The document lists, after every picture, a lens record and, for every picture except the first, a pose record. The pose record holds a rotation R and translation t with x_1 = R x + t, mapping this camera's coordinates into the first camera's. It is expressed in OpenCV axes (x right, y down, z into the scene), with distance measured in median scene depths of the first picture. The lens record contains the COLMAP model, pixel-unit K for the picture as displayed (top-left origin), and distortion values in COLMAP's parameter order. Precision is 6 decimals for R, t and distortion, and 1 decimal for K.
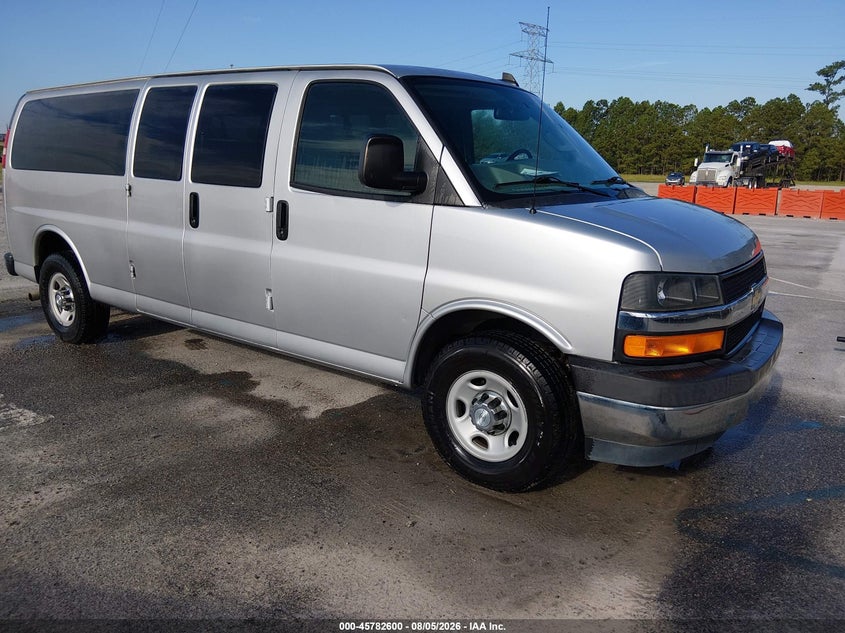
lens RADIAL K [[640.2, 0, 415.9], [0, 640.2, 314.8], [0, 0, 1]] dist [0.019235, -0.018195]
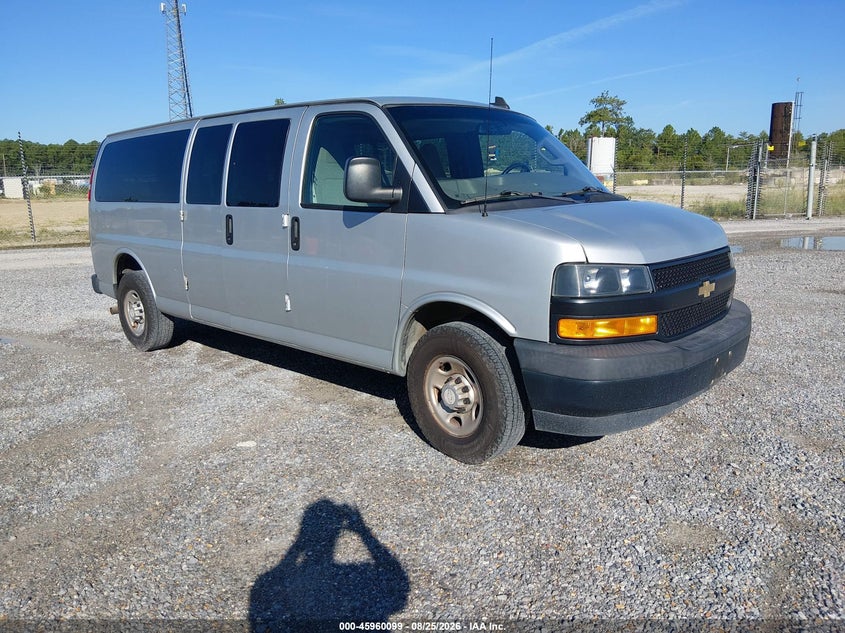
lens RADIAL K [[644.6, 0, 412.2], [0, 644.6, 320.8], [0, 0, 1]] dist [0.013734, -0.001492]
pose [[0.990395, -0.013536, -0.137605, 0.163452], [0.009366, 0.999478, -0.030908, 0.049954], [0.137951, 0.029322, 0.990005, -0.132200]]
